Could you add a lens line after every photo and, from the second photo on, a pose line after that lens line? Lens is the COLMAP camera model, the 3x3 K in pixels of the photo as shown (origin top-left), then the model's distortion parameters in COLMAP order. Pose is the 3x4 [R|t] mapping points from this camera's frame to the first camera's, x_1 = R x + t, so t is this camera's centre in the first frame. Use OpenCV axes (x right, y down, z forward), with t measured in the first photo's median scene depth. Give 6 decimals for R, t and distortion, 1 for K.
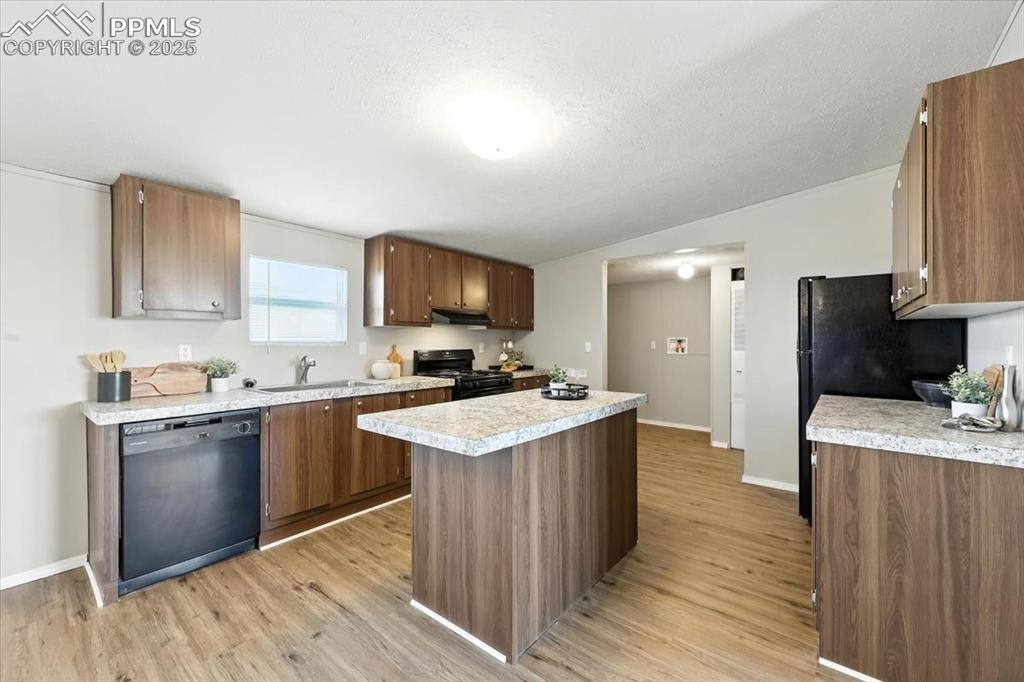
lens RADIAL K [[412.9, 0, 512.0], [0, 412.9, 341.0], [0, 0, 1]] dist [0.000219, 0.000185]
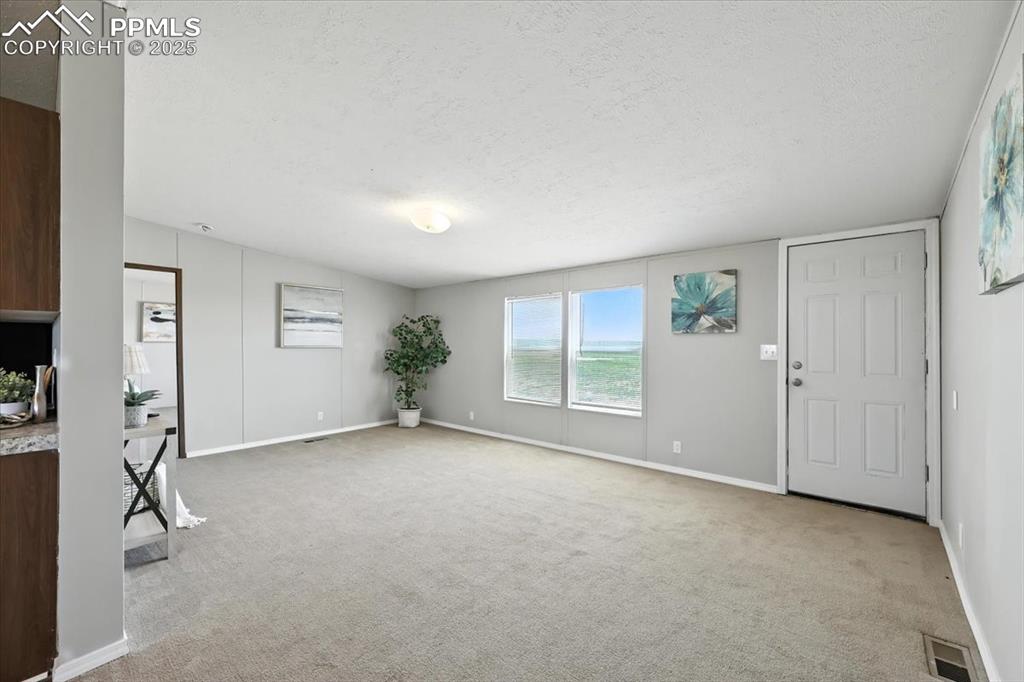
lens RADIAL K [[412.9, 0, 512.0], [0, 412.9, 341.0], [0, 0, 1]] dist [0.000219, 0.000185]
pose [[0.033369, 0.007417, 0.999416, 0.054201], [0.001800, 0.999970, -0.007481, 0.000415], [-0.999441, 0.002049, 0.033354, -0.219636]]
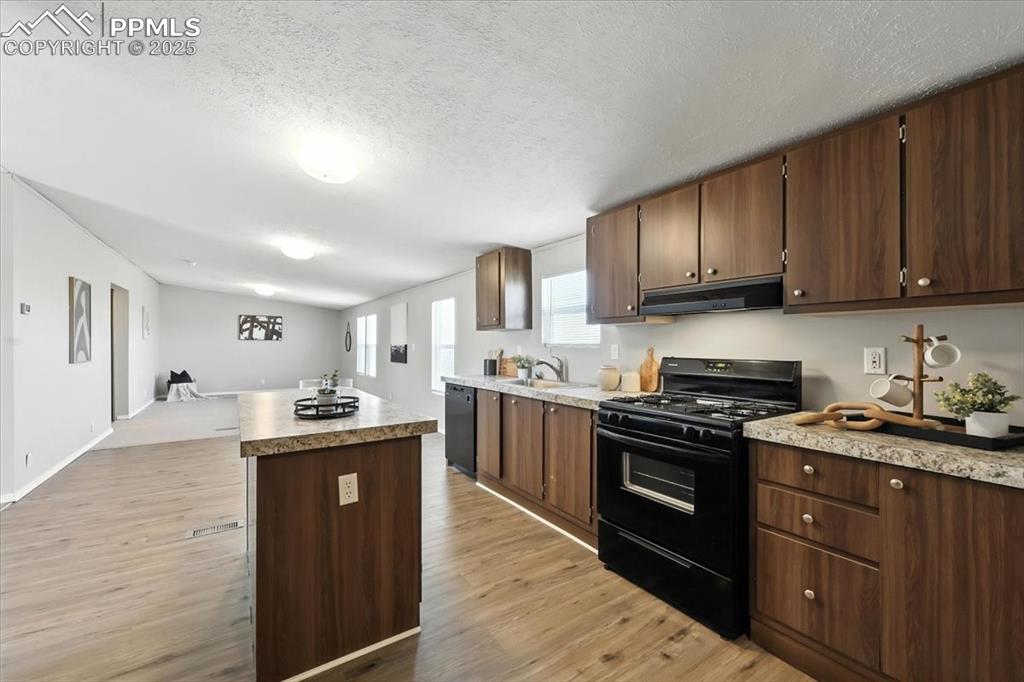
lens RADIAL K [[412.9, 0, 512.0], [0, 412.9, 341.0], [0, 0, 1]] dist [0.000219, 0.000185]
pose [[-0.294660, -0.005516, -0.955586, 0.749001], [0.000974, 0.999981, -0.006072, 0.002036], [0.955602, -0.002720, -0.294649, 1.507997]]
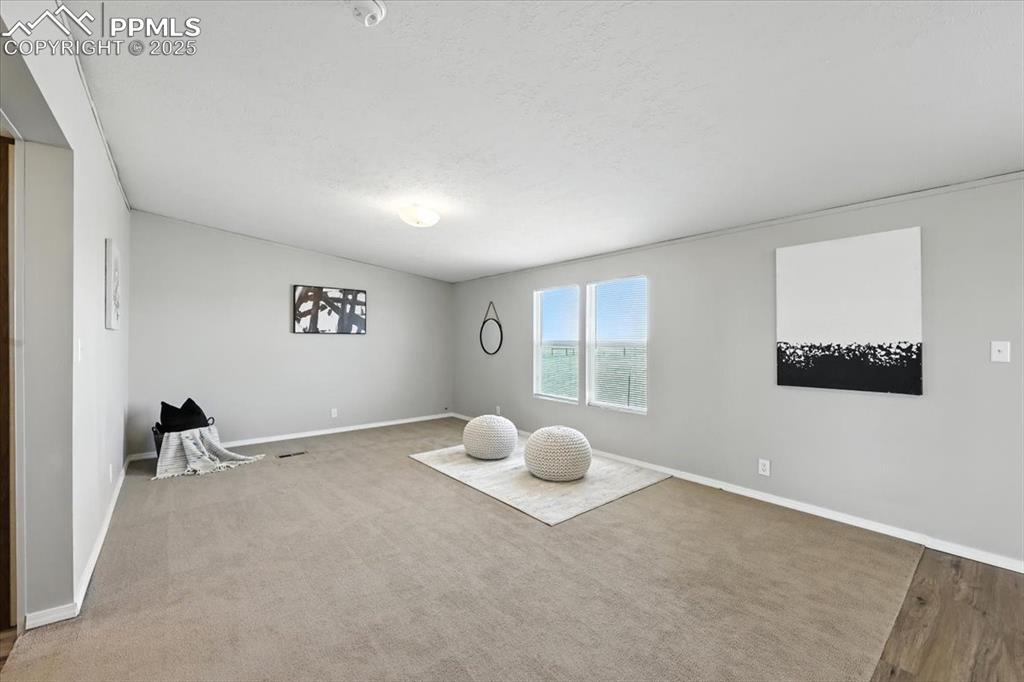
lens RADIAL K [[412.9, 0, 512.0], [0, 412.9, 341.0], [0, 0, 1]] dist [0.000219, 0.000185]
pose [[-0.198789, 0.002593, -0.980039, -0.514080], [0.002700, 0.999994, 0.002098, 0.000413], [0.980039, -0.002229, -0.198795, -0.737953]]
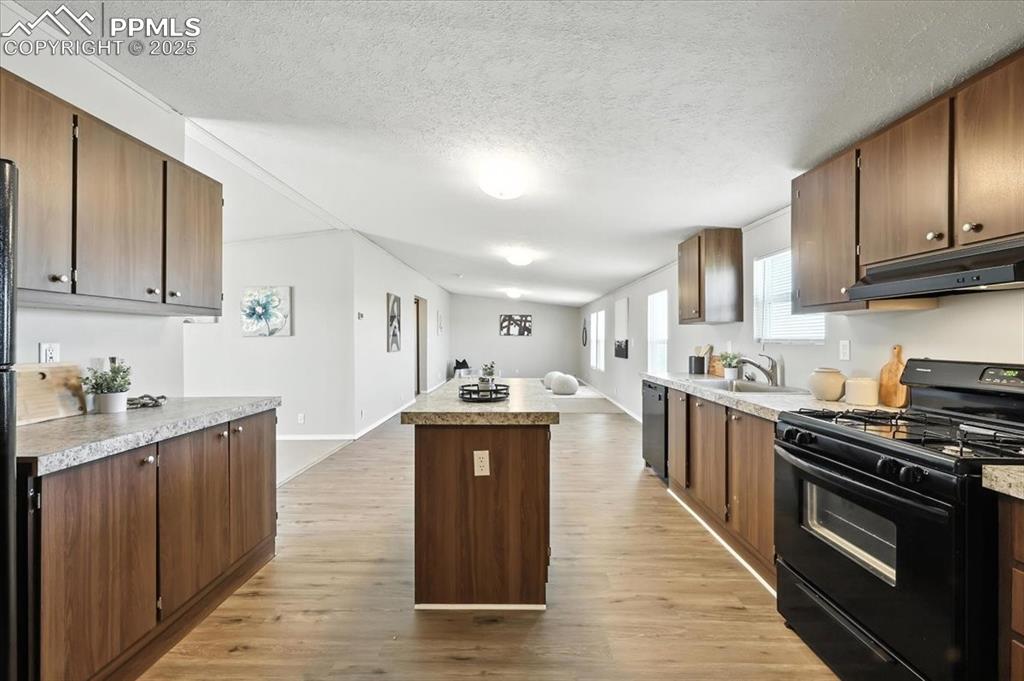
lens RADIAL K [[415.8, 0, 511.4], [0, 415.8, 336.1], [0, 0, 1]] dist [-0.001459, -0.000193]
pose [[-0.782685, -0.003301, -0.622410, 0.638894], [0.000651, 0.999981, -0.006123, 0.001724], [0.622418, -0.005197, -0.782668, 1.701214]]
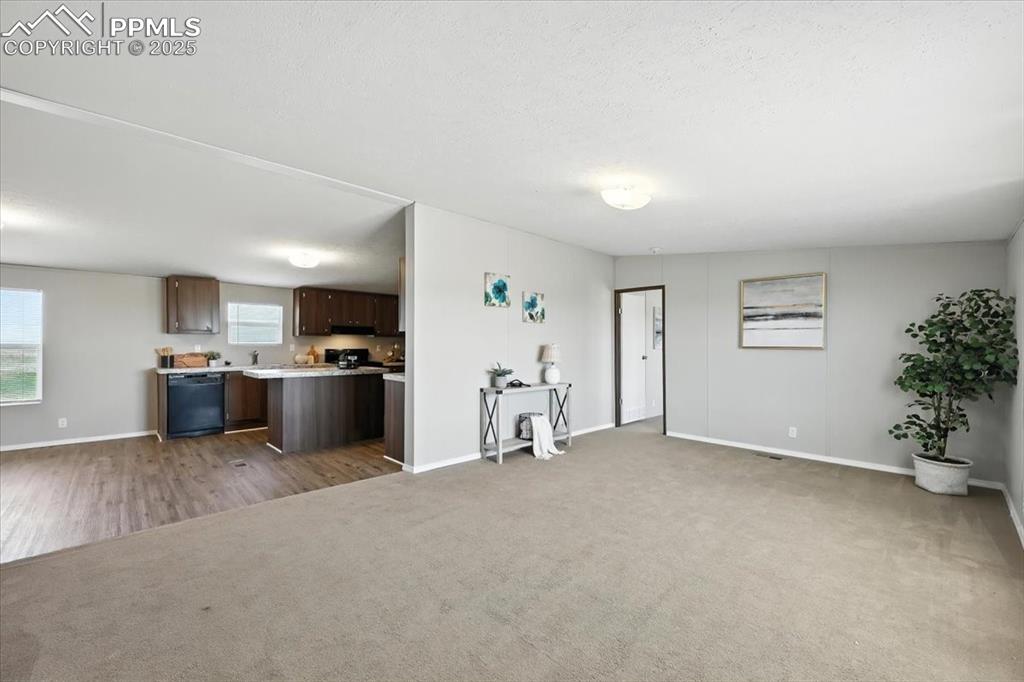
lens RADIAL K [[414.3, 0, 511.3], [0, 414.3, 346.9], [0, 0, 1]] dist [-0.001378, -0.000054]
pose [[0.992787, 0.004474, -0.119807, 1.229856], [-0.004023, 0.999984, 0.004010, 0.005592], [0.119823, -0.003499, 0.992789, -1.081563]]
